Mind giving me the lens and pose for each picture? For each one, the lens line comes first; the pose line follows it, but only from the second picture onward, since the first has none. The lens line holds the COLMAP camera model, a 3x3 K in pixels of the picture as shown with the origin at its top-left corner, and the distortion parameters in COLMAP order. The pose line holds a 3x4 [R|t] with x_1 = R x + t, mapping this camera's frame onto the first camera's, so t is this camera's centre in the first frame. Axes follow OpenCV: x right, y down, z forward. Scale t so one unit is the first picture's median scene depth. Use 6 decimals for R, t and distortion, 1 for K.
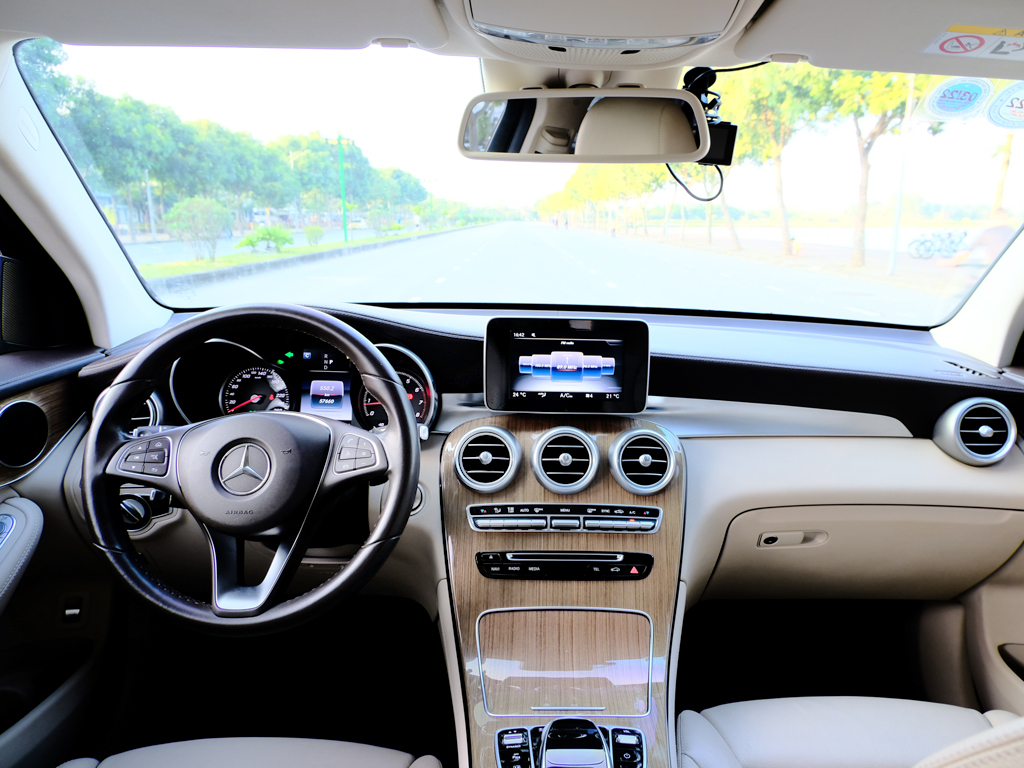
lens RADIAL K [[702.7, 0, 541.4], [0, 702.7, 384.9], [0, 0, 1]] dist [0.005140, 0.004588]
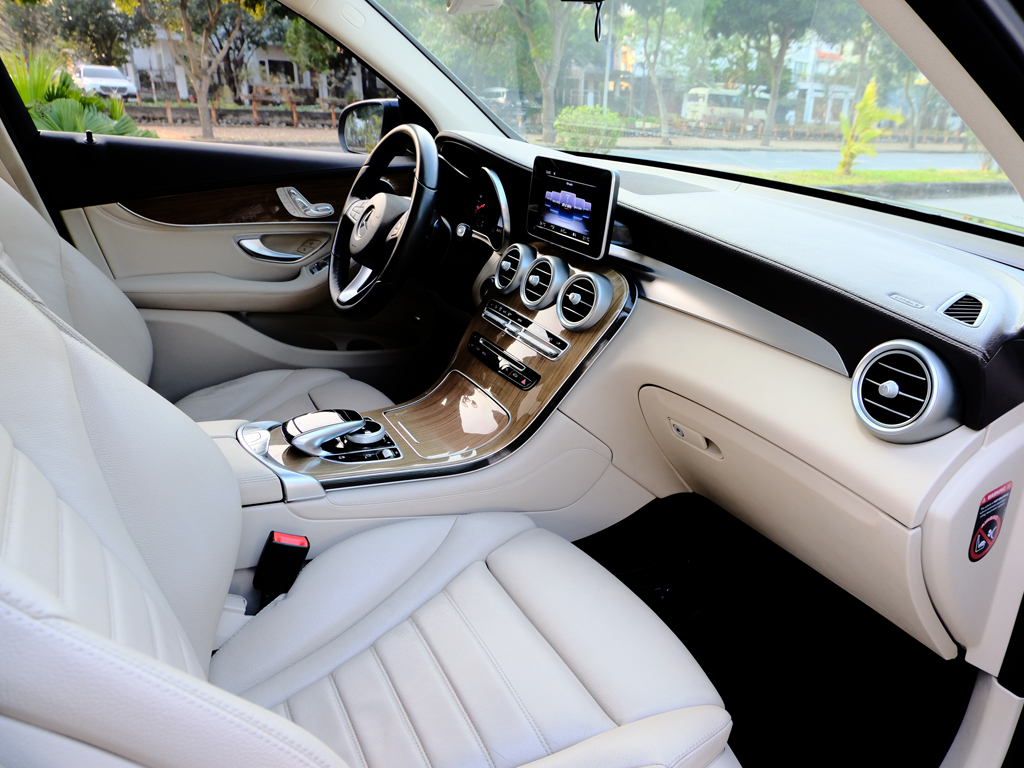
lens RADIAL K [[691.9, 0, 558.1], [0, 691.9, 354.1], [0, 0, 1]] dist [0.096266, 0.000594]
pose [[0.515232, 0.303204, -0.801626, 1.024732], [-0.235947, 0.949368, 0.207435, -0.028454], [0.823933, 0.082265, 0.560685, 0.385957]]
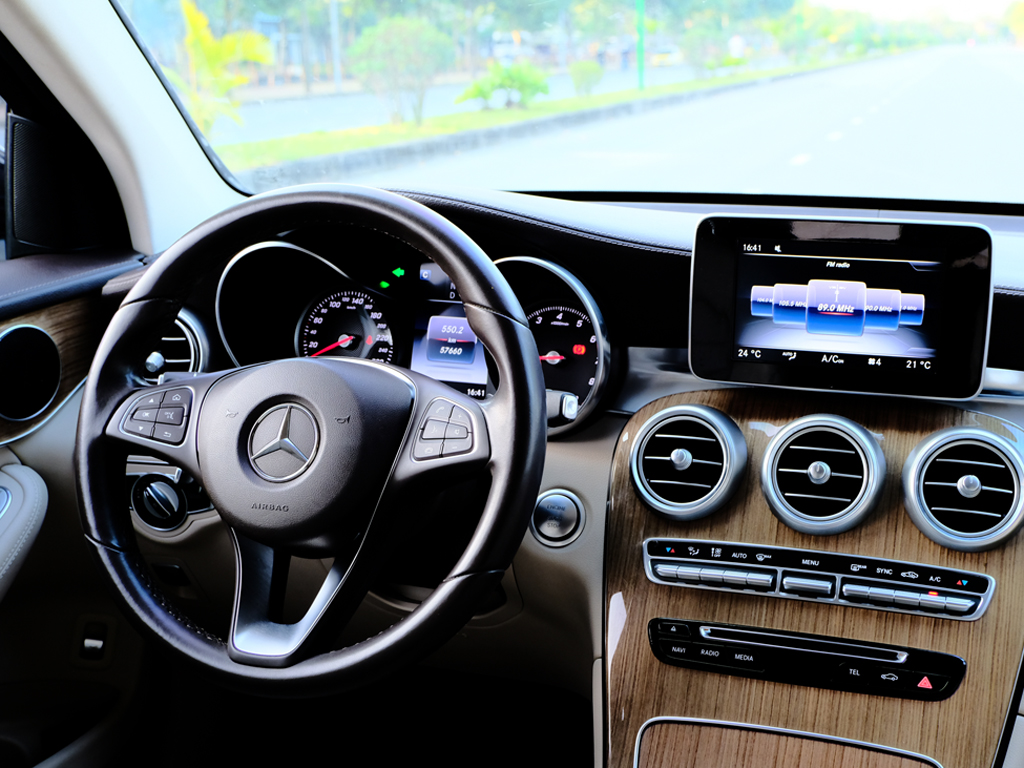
lens RADIAL K [[1316.9, 0, 591.8], [0, 1316.9, 387.2], [0, 0, 1]] dist [0.003428, 0.019050]
pose [[0.948195, 0.057051, -0.312524, 0.186076], [-0.050006, 0.998283, 0.030518, 0.015102], [0.313729, -0.013309, 0.949419, -0.050115]]
